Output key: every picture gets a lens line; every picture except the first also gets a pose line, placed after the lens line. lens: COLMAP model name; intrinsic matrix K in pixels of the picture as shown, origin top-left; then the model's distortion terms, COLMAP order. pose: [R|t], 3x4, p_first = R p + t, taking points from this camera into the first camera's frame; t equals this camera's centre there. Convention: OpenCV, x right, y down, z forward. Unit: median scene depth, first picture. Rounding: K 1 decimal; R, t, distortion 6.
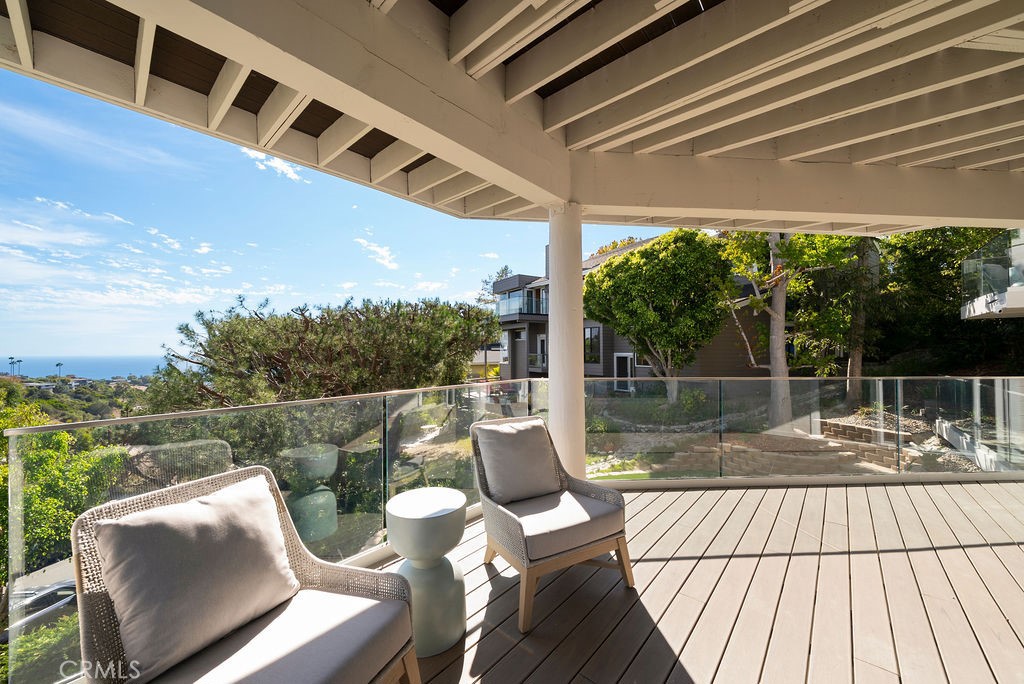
lens RADIAL K [[375.6, 0, 489.8], [0, 375.6, 345.1], [0, 0, 1]] dist [0.002528, 0.000319]
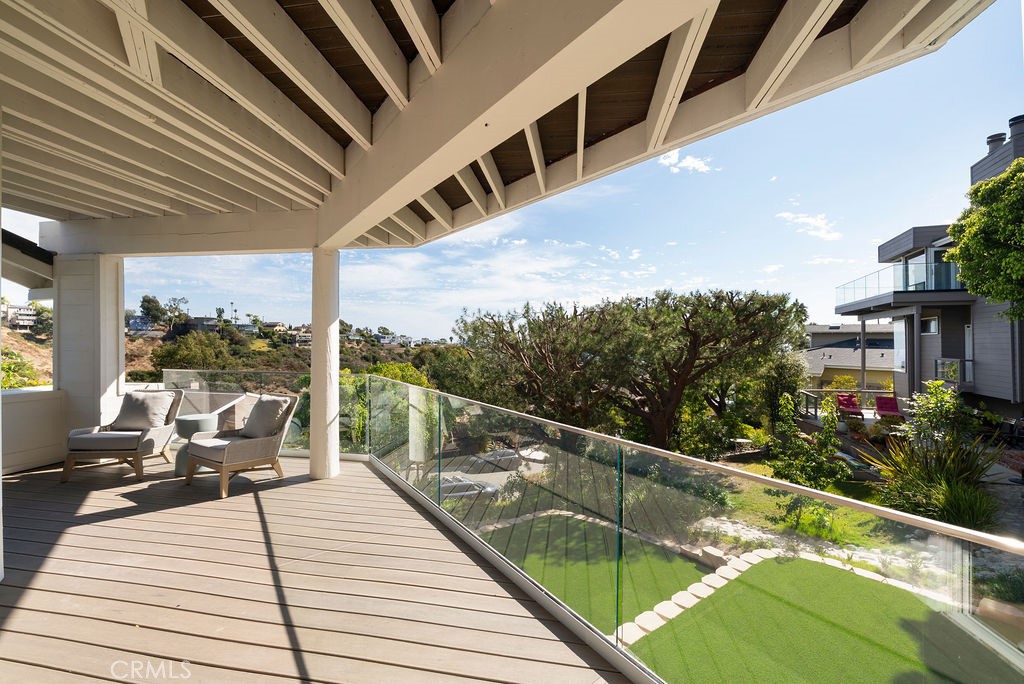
lens RADIAL K [[375.6, 0, 507.8], [0, 375.6, 332.2], [0, 0, 1]] dist [0.002528, 0.000319]
pose [[0.557767, -0.000434, -0.829998, 0.249366], [-0.009053, 0.999937, -0.006607, -0.007929], [0.829948, 0.011199, 0.557728, 0.112684]]
